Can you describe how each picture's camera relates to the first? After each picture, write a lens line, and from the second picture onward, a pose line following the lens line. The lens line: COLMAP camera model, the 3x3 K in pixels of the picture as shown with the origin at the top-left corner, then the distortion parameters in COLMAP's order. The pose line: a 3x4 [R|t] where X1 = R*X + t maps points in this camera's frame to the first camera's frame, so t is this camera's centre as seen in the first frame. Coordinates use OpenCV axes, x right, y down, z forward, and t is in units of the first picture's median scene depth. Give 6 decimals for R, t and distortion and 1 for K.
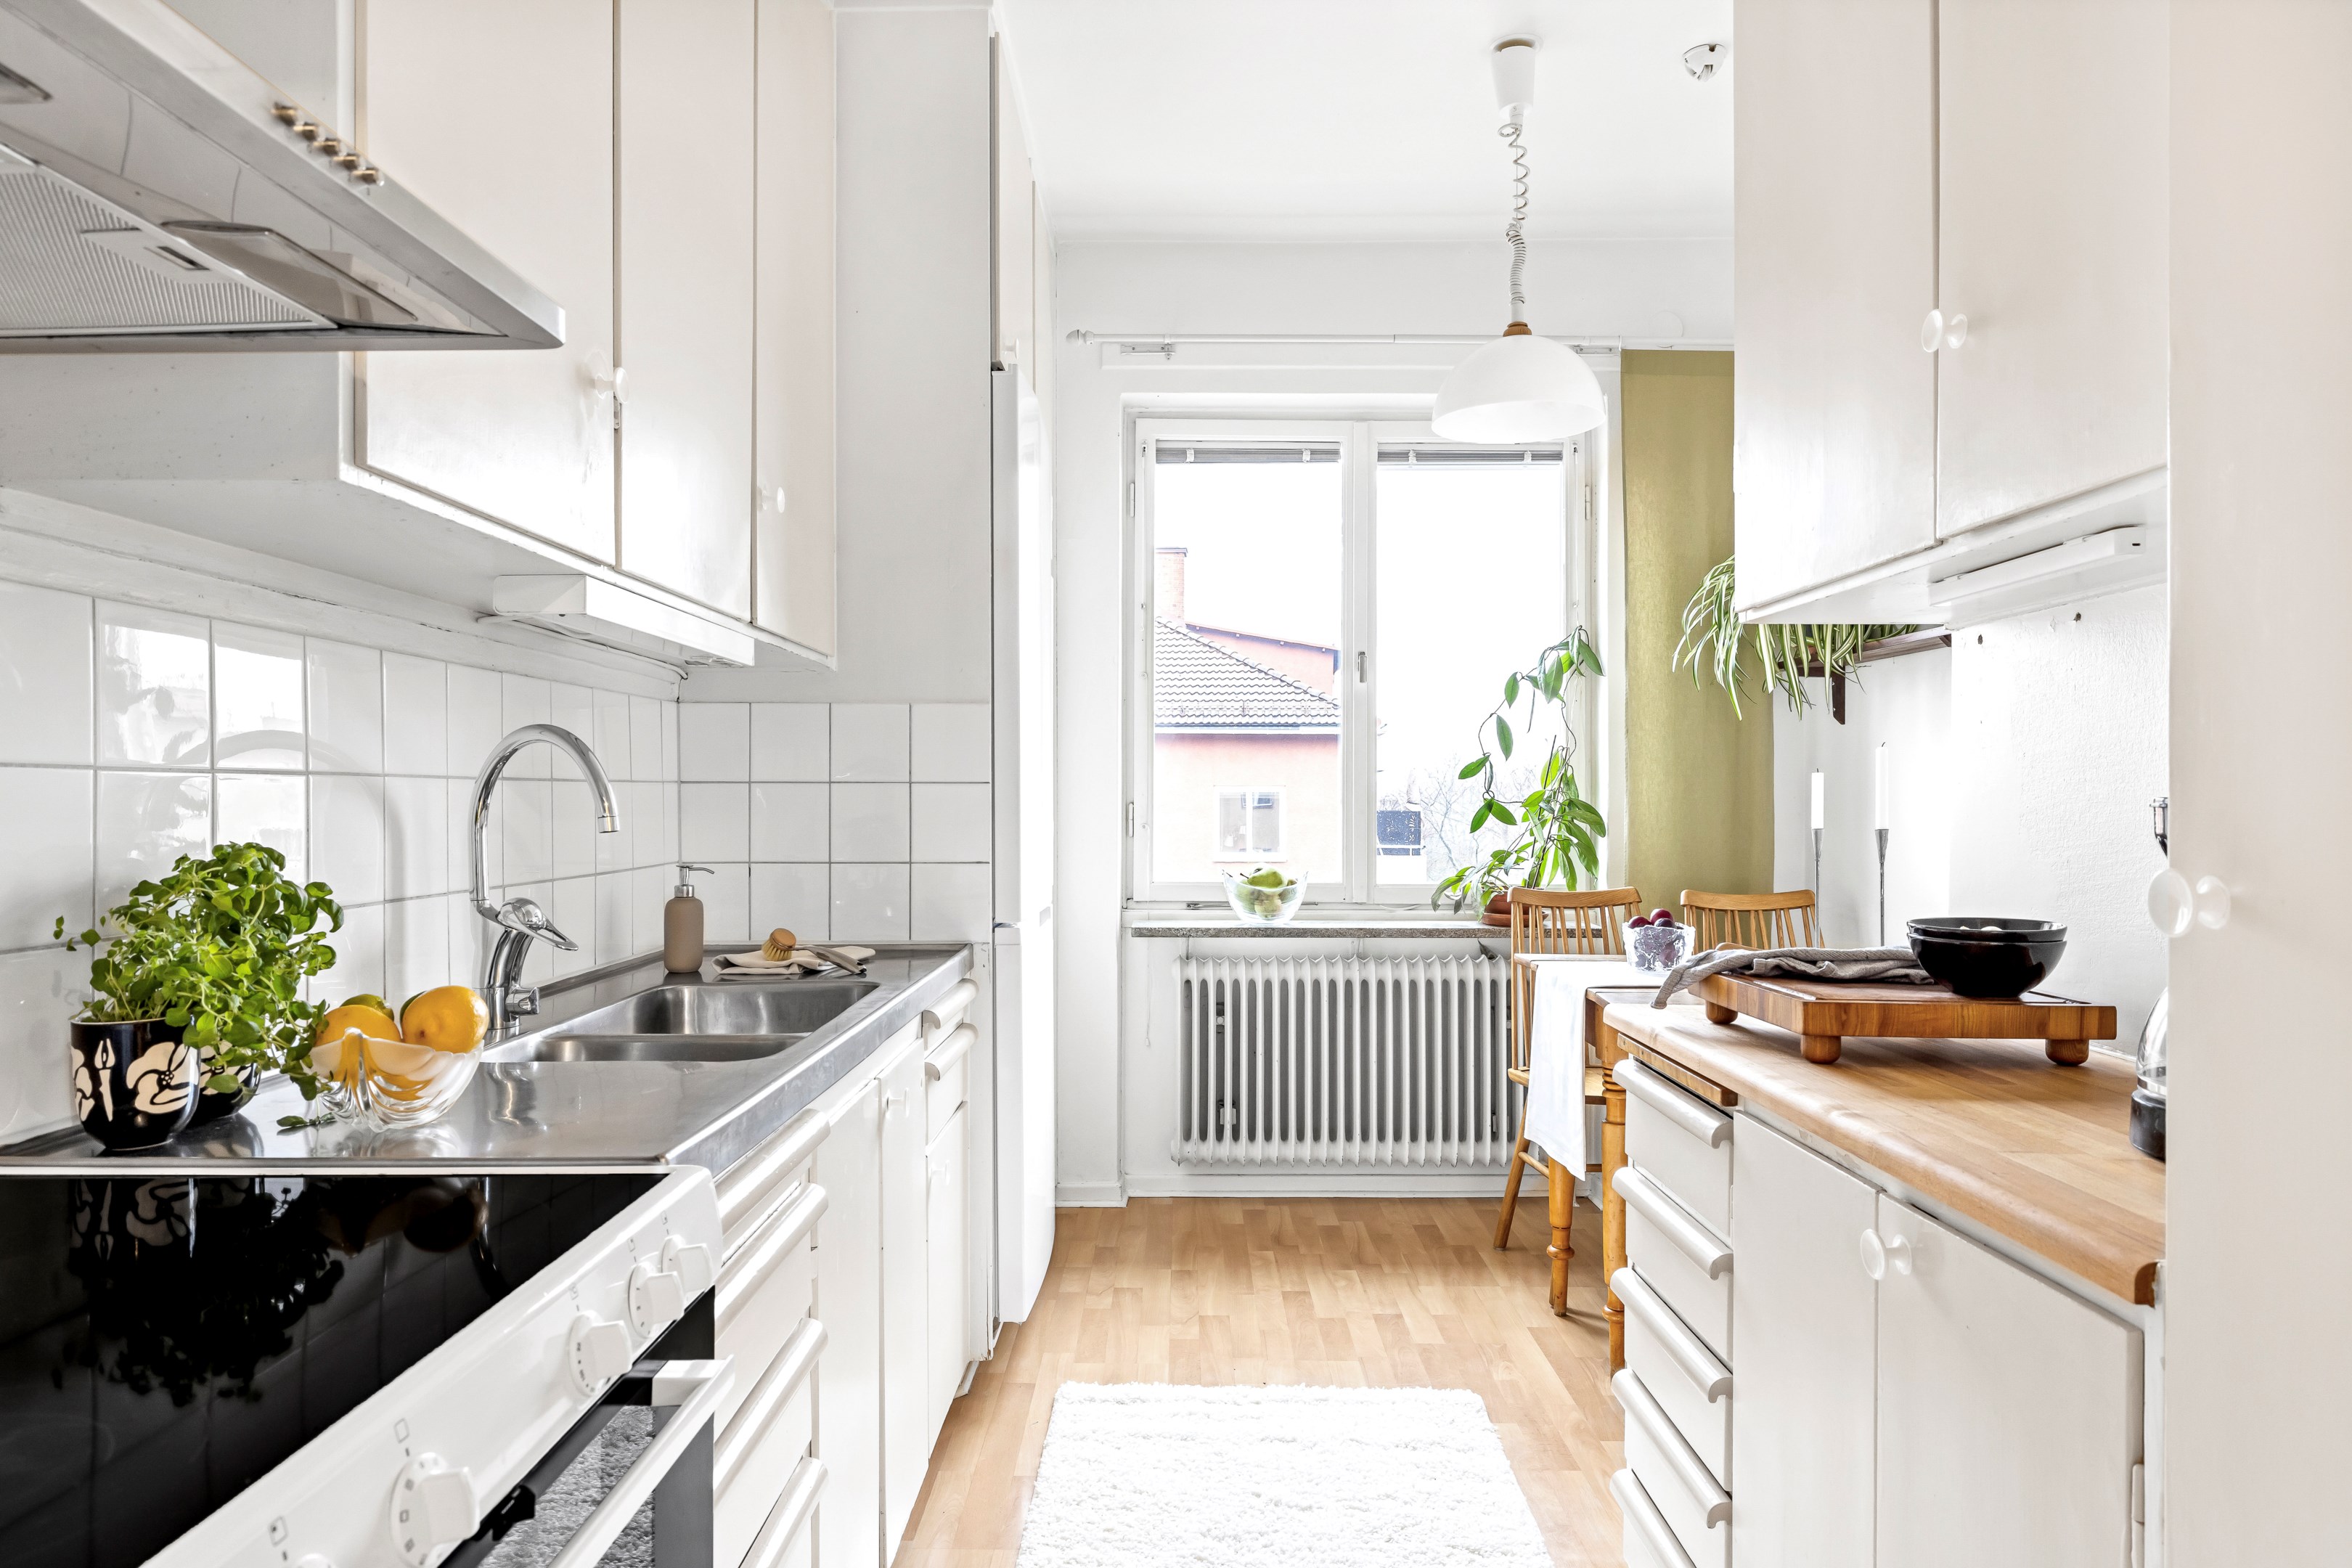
lens RADIAL K [[1435.6, 0, 1188.2], [0, 1435.6, 793.8], [0, 0, 1]] dist [0.000428, 0.000482]
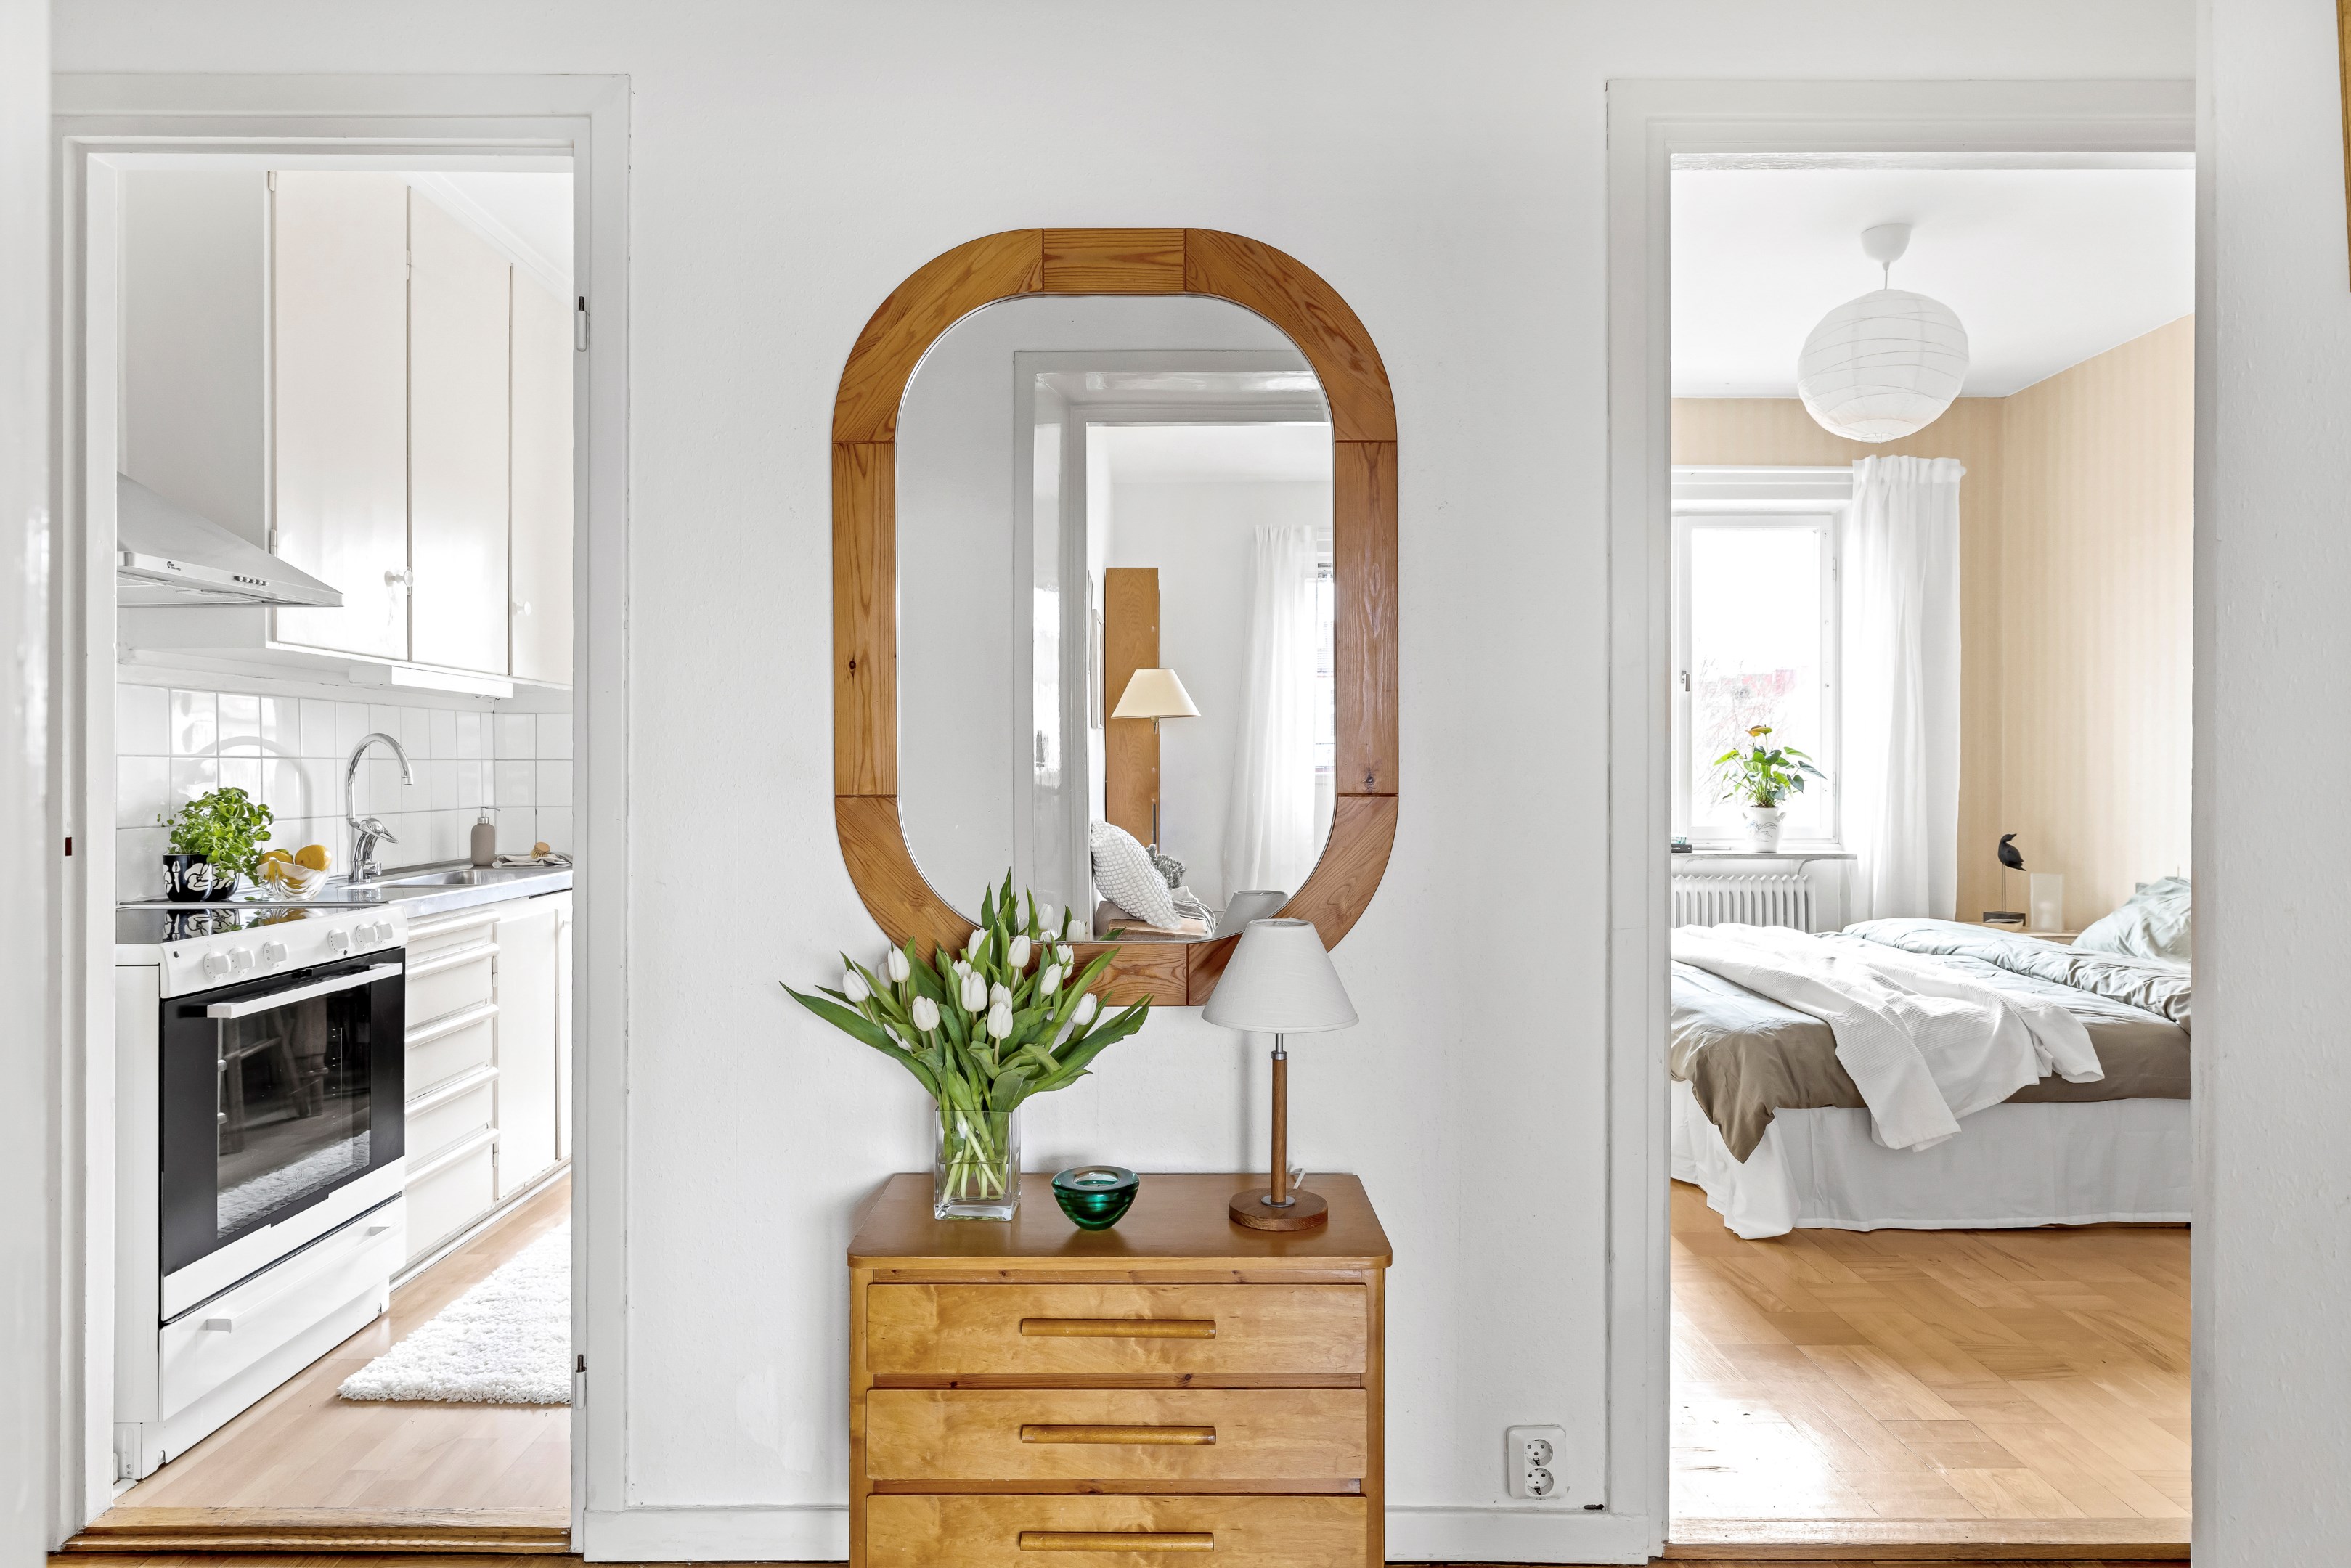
lens RADIAL K [[1372.5, 0, 1175.2], [0, 1372.5, 771.0], [0, 0, 1]] dist [0.003502, 0.001620]
pose [[0.999947, -0.000487, 0.010327, 0.962081], [0.000453, 0.999995, 0.003282, 0.000151], [-0.010329, -0.003278, 0.999941, -1.410975]]
